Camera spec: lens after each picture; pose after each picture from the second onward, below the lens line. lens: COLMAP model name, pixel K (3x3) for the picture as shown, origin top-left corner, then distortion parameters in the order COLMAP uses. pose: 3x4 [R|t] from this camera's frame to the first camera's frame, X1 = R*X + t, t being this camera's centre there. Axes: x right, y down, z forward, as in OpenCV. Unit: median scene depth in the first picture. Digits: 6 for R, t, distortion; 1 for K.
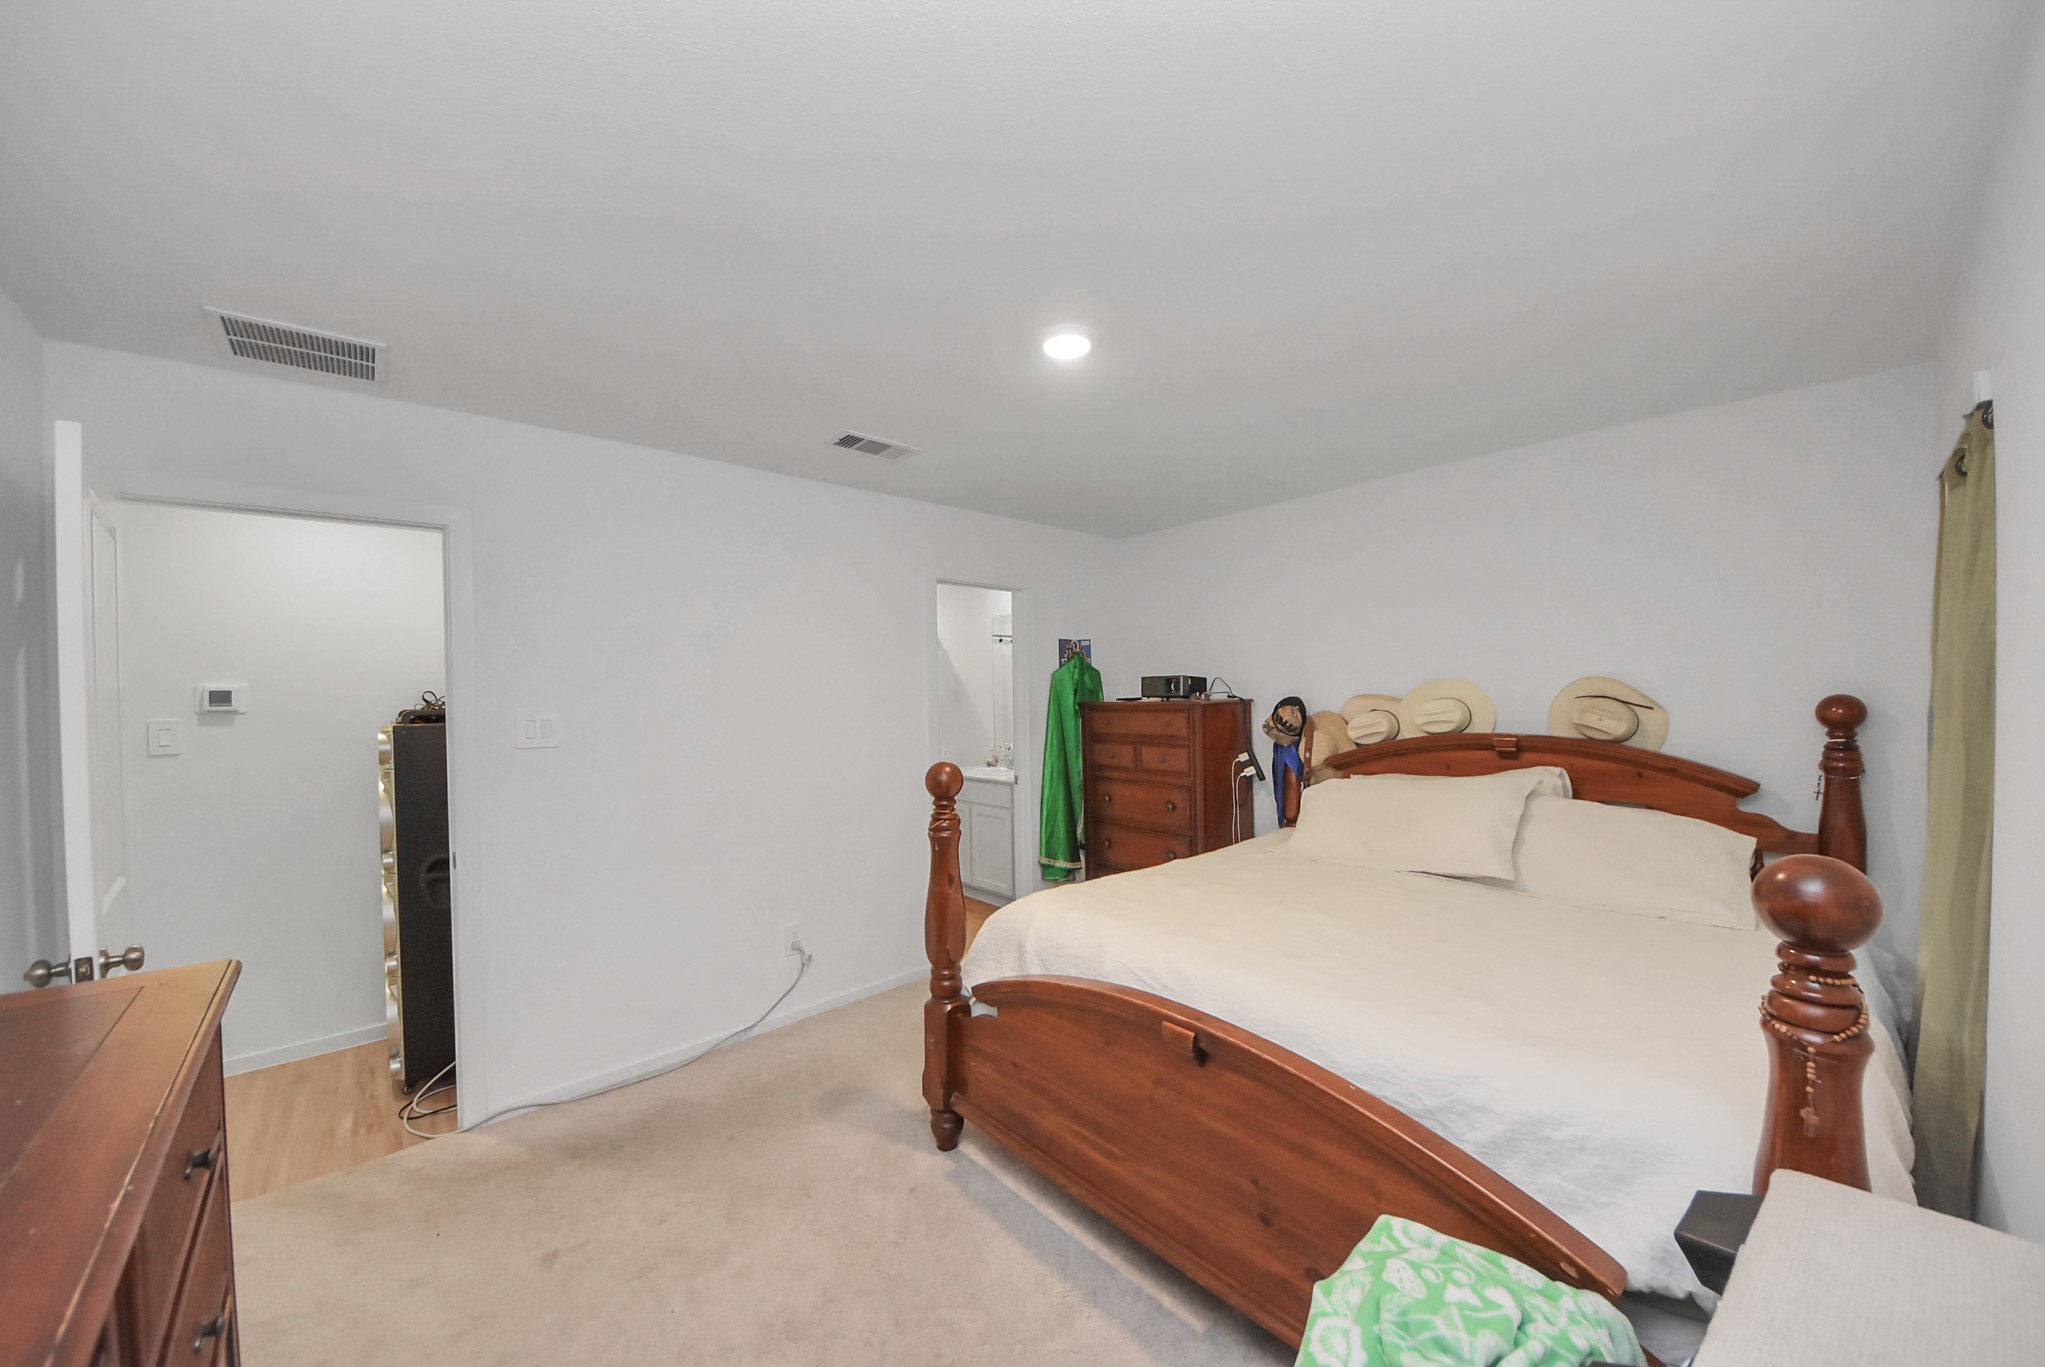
lens RADIAL K [[723.4, 0, 1038.2], [0, 723.4, 694.6], [0, 0, 1]] dist [0.031713, -0.019013]
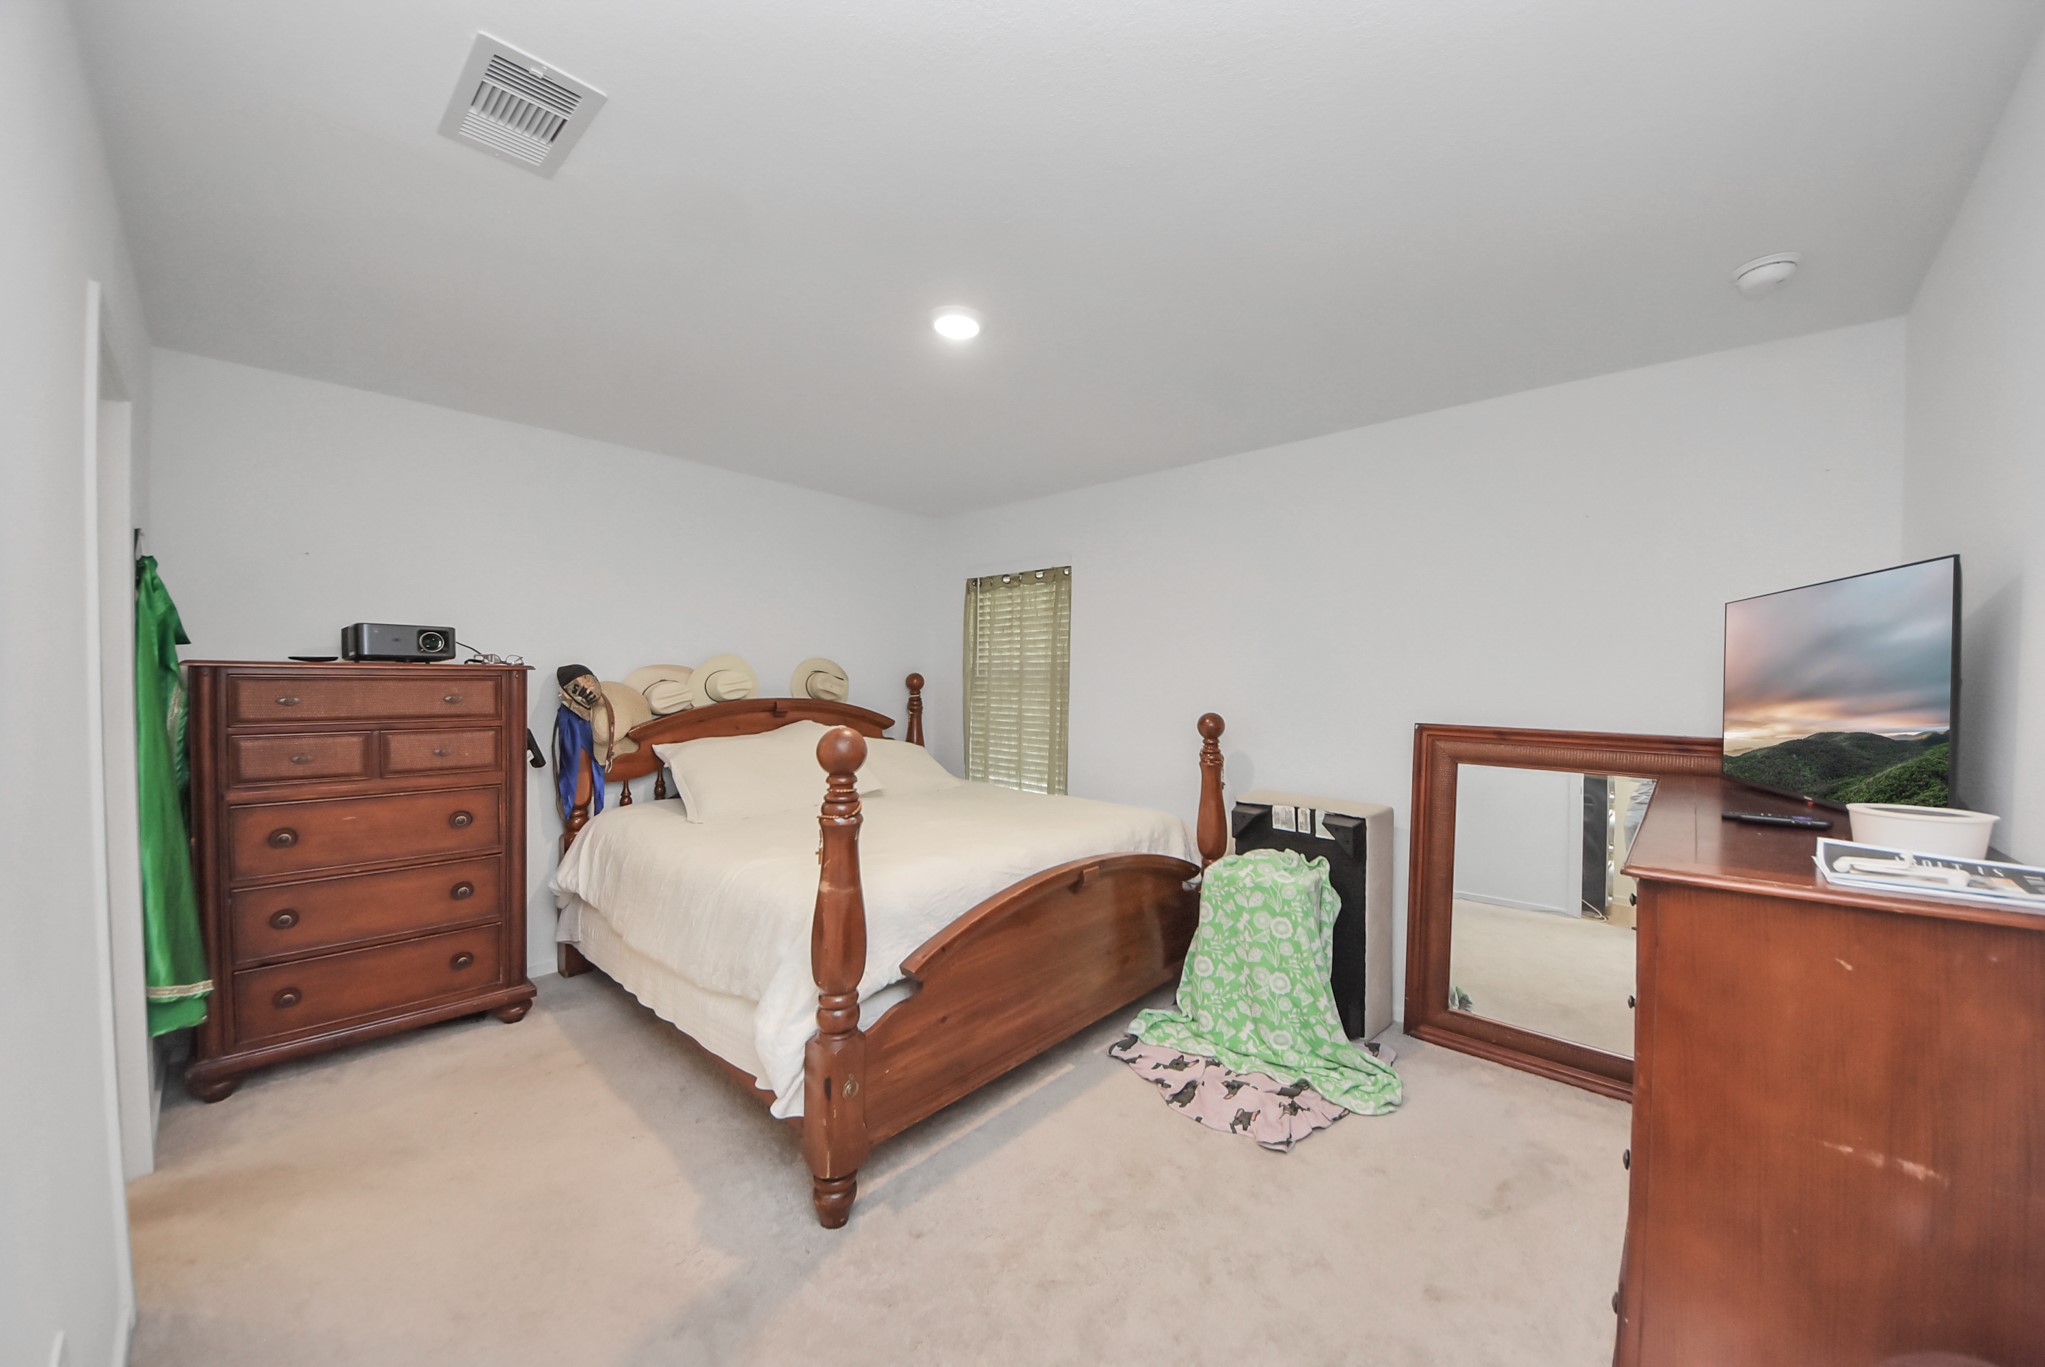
lens RADIAL K [[723.4, 0, 1038.2], [0, 723.4, 694.6], [0, 0, 1]] dist [0.031713, -0.019013]
pose [[-0.124656, 0.002261, 0.992197, -0.588402], [-0.001745, 0.999995, -0.002498, 0.039848], [-0.992198, -0.002043, -0.124652, 0.569035]]
